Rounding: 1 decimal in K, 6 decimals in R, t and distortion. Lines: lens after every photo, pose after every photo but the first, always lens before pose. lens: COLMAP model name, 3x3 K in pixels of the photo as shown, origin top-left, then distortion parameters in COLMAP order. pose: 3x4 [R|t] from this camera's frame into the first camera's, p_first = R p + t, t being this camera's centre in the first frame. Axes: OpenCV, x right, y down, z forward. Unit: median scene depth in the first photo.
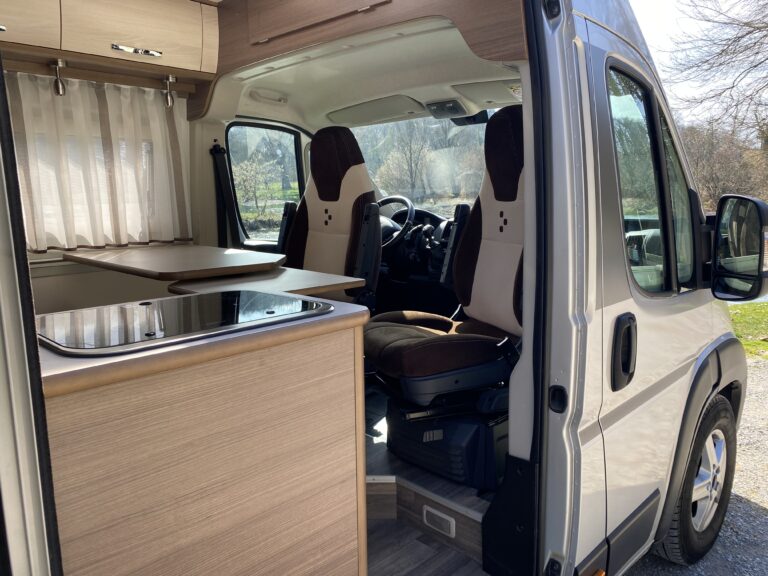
lens RADIAL K [[574.5, 0, 379.5], [0, 574.5, 275.8], [0, 0, 1]] dist [0.040099, -0.040802]
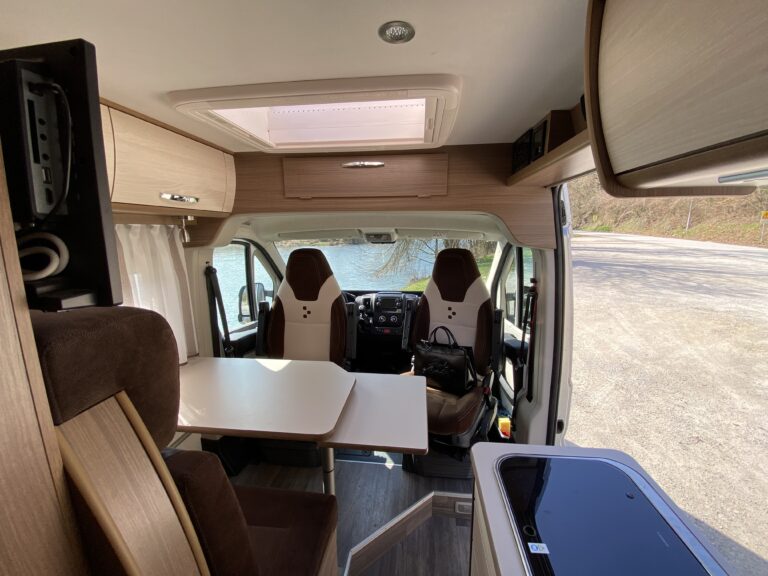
lens RADIAL K [[311.2, 0, 379.8], [0, 311.2, 272.6], [0, 0, 1]] dist [-0.023431, -0.002902]
pose [[0.792037, -0.088921, 0.603962, -0.428102], [0.094873, 0.995244, 0.022113, -0.215584], [-0.603055, 0.039786, 0.796706, 0.334197]]
